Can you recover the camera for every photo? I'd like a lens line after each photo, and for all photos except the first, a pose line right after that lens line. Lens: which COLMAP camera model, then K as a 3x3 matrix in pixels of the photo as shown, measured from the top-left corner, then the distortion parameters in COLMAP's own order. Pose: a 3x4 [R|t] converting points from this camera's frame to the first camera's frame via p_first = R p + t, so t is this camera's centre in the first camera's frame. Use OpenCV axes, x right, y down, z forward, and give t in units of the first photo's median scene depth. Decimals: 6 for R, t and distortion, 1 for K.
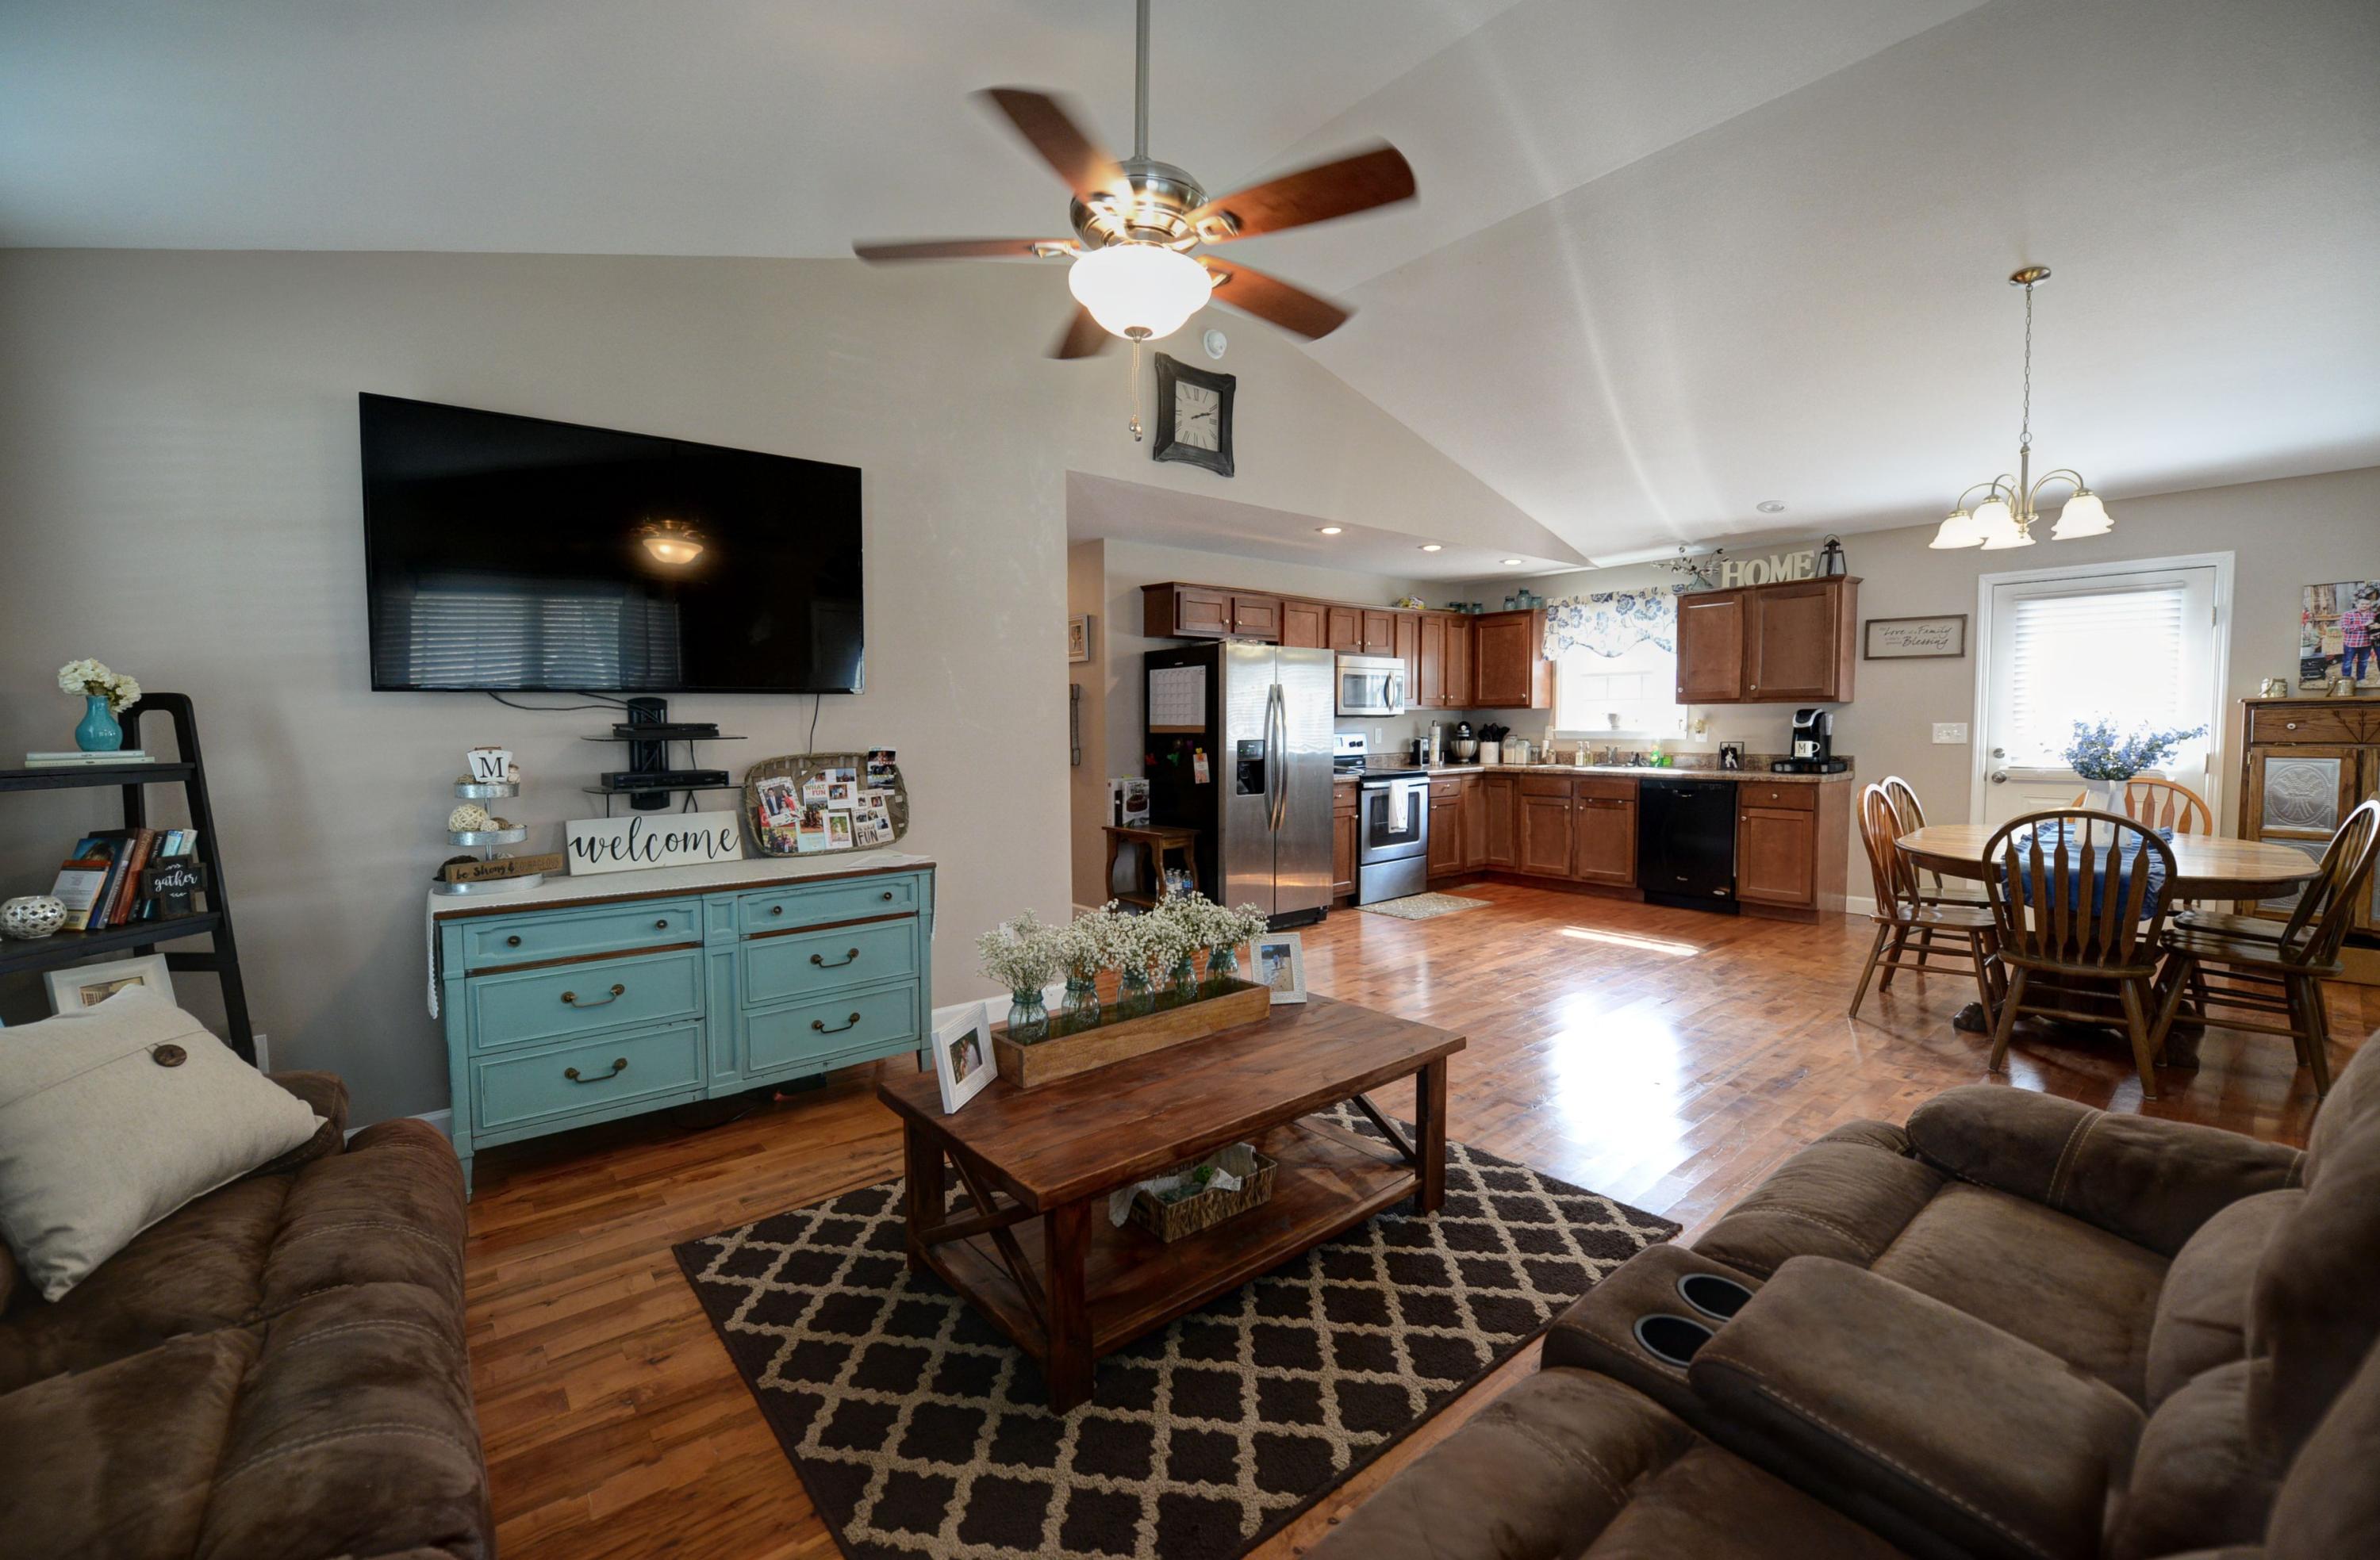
lens RADIAL K [[976.4, 0, 1190.0], [0, 976.4, 780.0], [0, 0, 1]] dist [-0.013420, 0.000048]
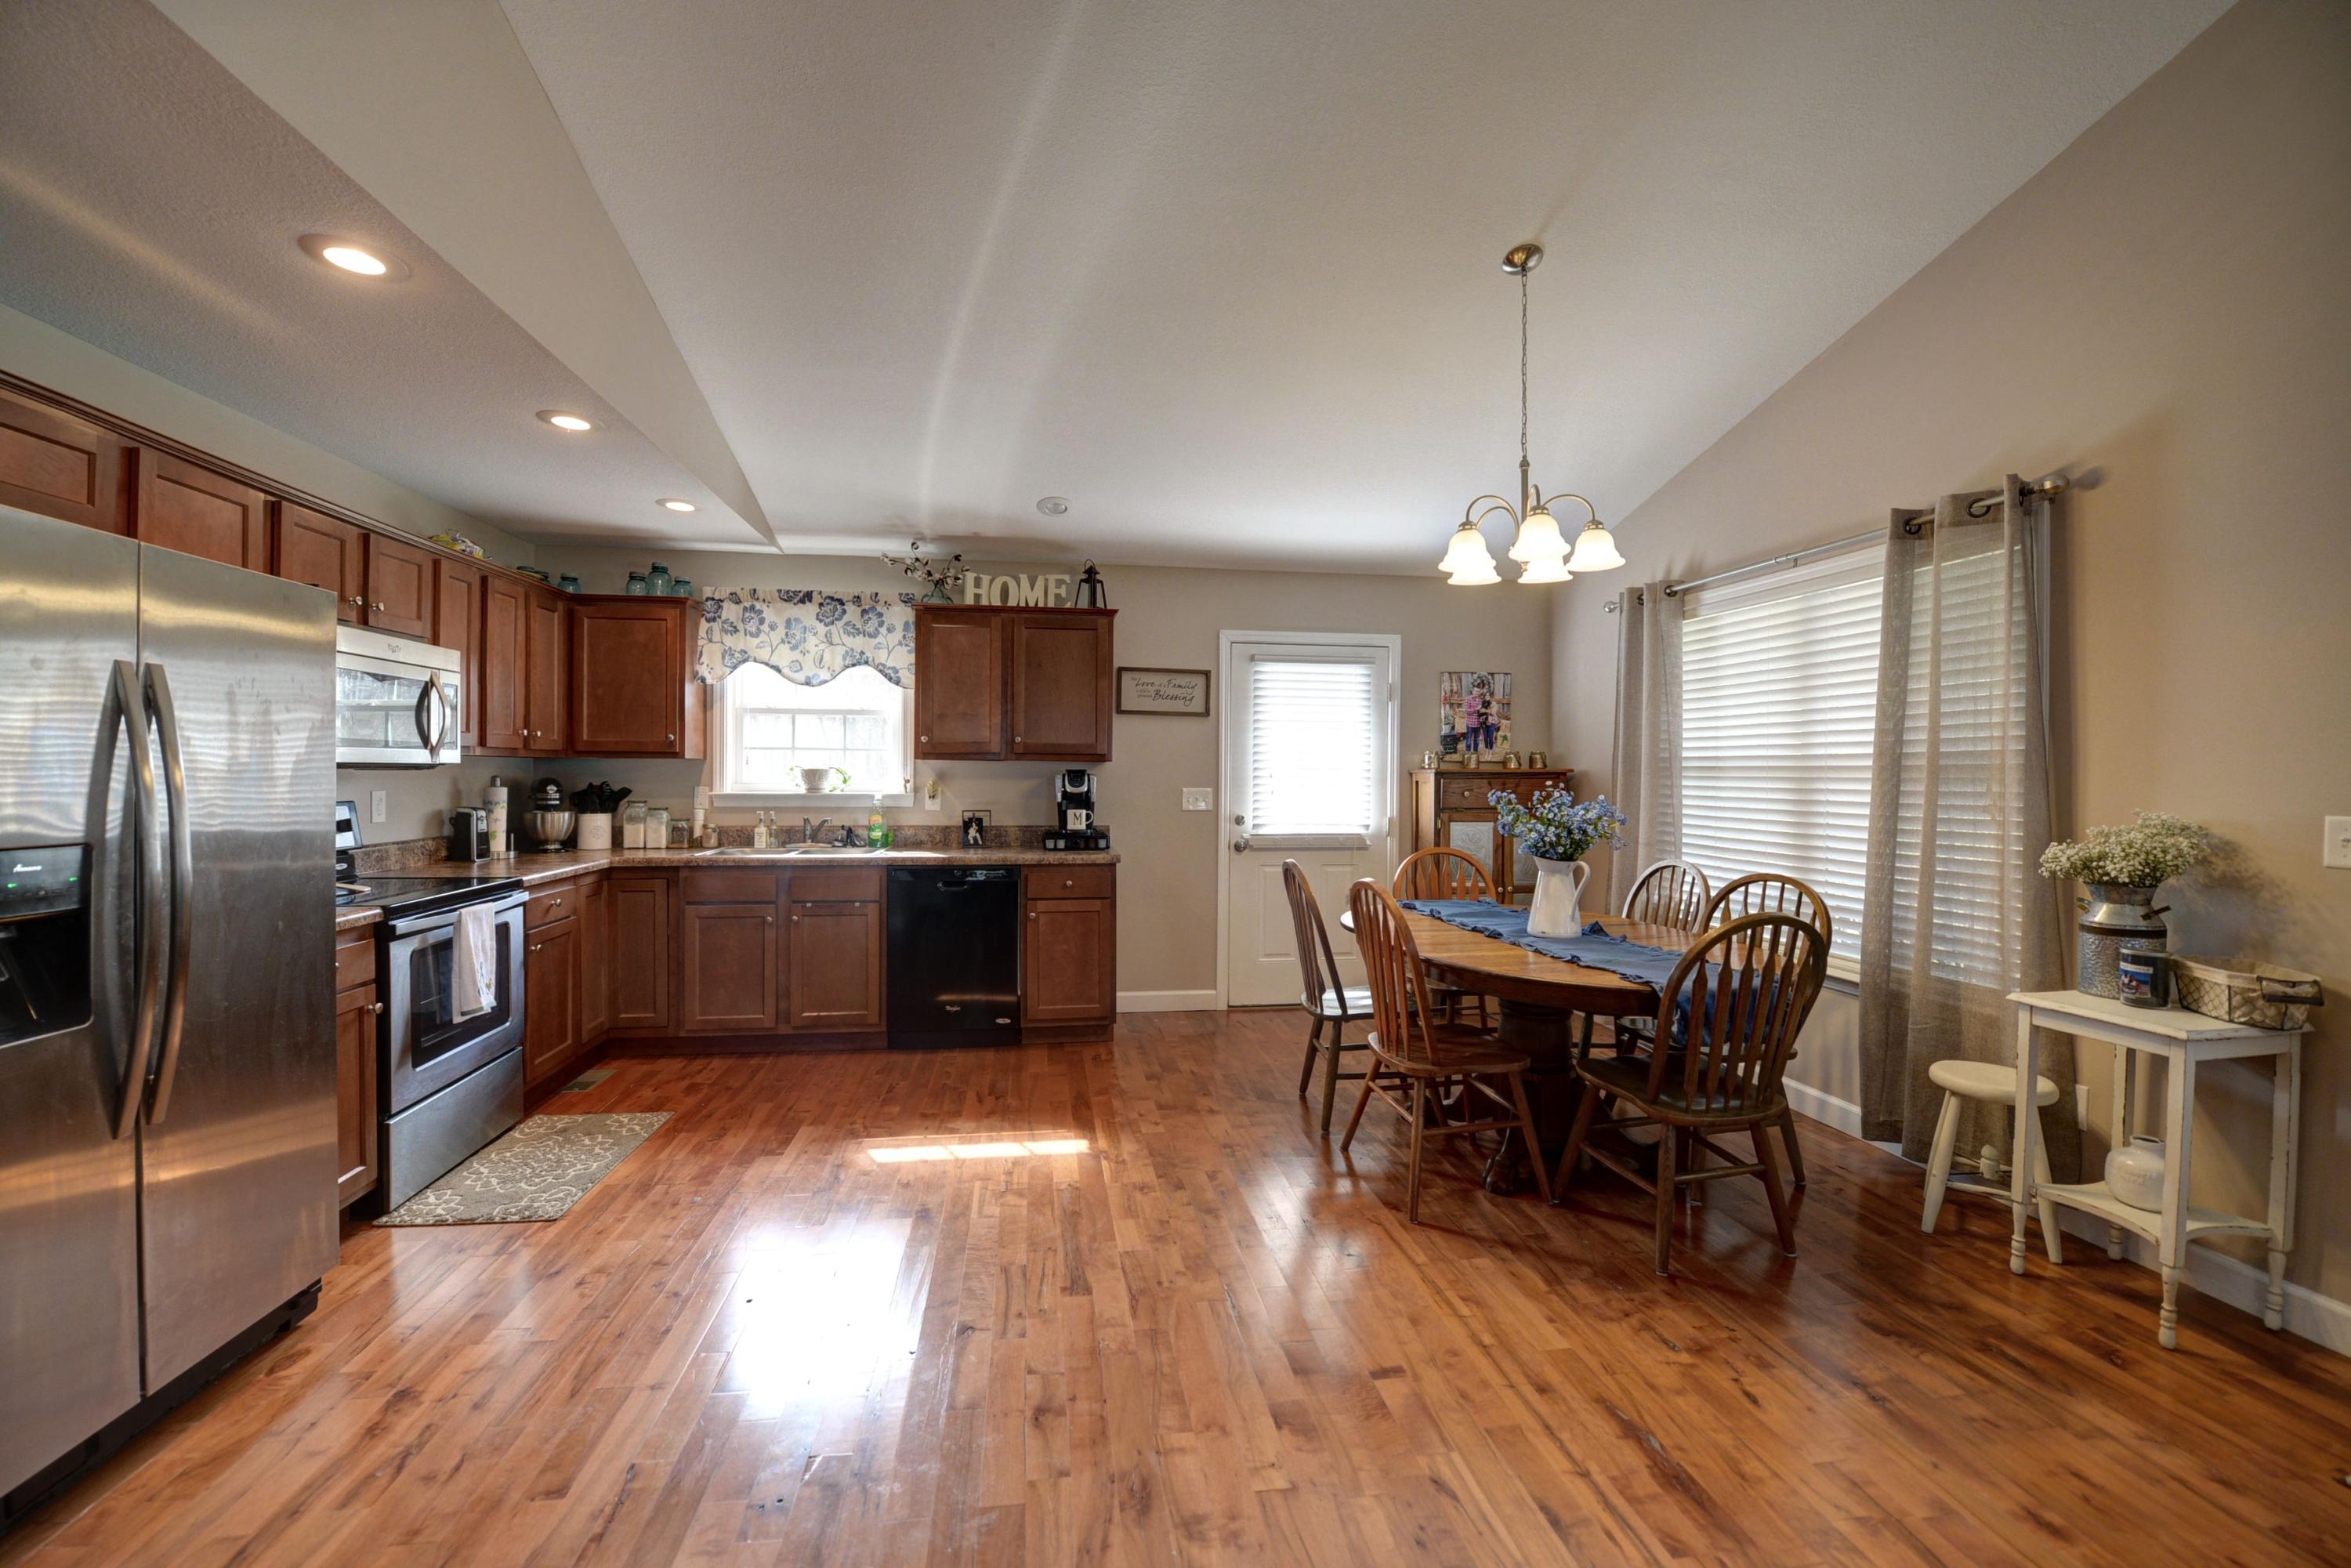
lens RADIAL K [[965.2, 0, 1175.5], [0, 965.2, 784.0], [0, 0, 1]] dist [-0.003274, -0.000212]
pose [[0.541597, 0.006561, 0.840613, 0.008180], [0.035283, 0.998911, -0.030529, -0.030971], [-0.839897, 0.046194, 0.540776, 0.458916]]
